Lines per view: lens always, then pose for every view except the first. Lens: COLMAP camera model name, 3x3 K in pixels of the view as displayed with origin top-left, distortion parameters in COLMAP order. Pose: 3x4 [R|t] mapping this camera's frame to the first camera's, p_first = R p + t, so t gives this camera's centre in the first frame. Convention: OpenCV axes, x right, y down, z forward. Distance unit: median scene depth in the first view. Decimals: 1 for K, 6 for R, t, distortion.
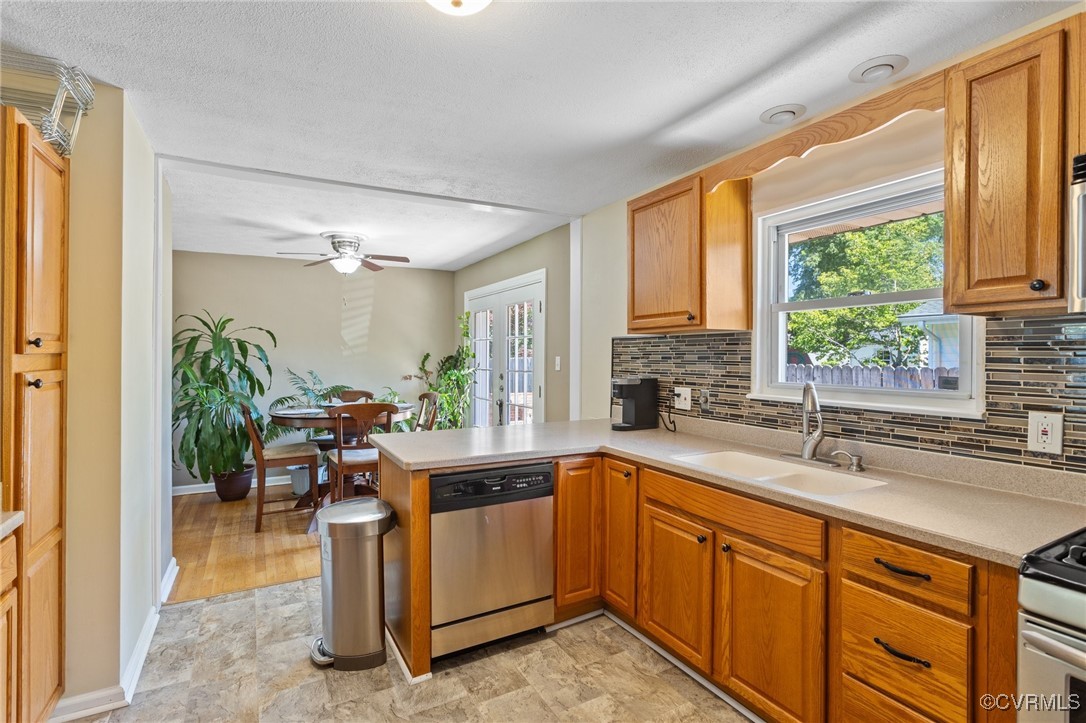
lens RADIAL K [[516.5, 0, 543.0], [0, 516.5, 361.5], [0, 0, 1]] dist [-0.002141, -0.000143]
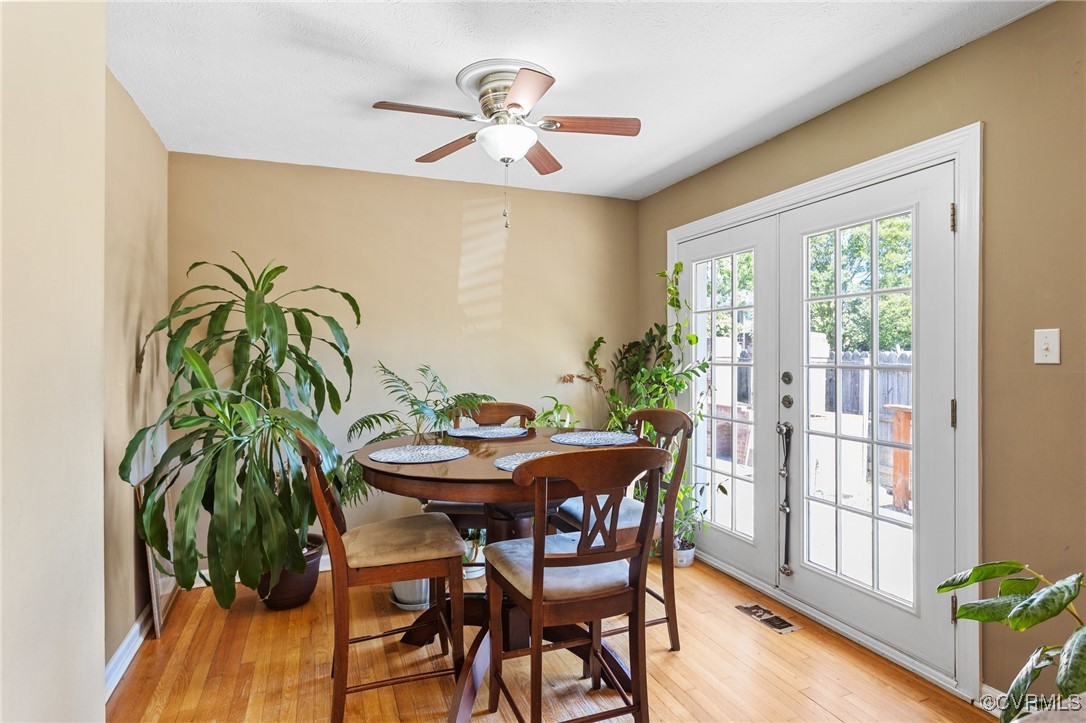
lens RADIAL K [[543.2, 0, 543.0], [0, 543.2, 361.5], [0, 0, 1]] dist [-0.009333, -0.000170]
pose [[0.993708, -0.001319, -0.111997, -0.264777], [0.001479, 0.999998, 0.001346, 0.012419], [0.111995, -0.001504, 0.993708, 0.457866]]
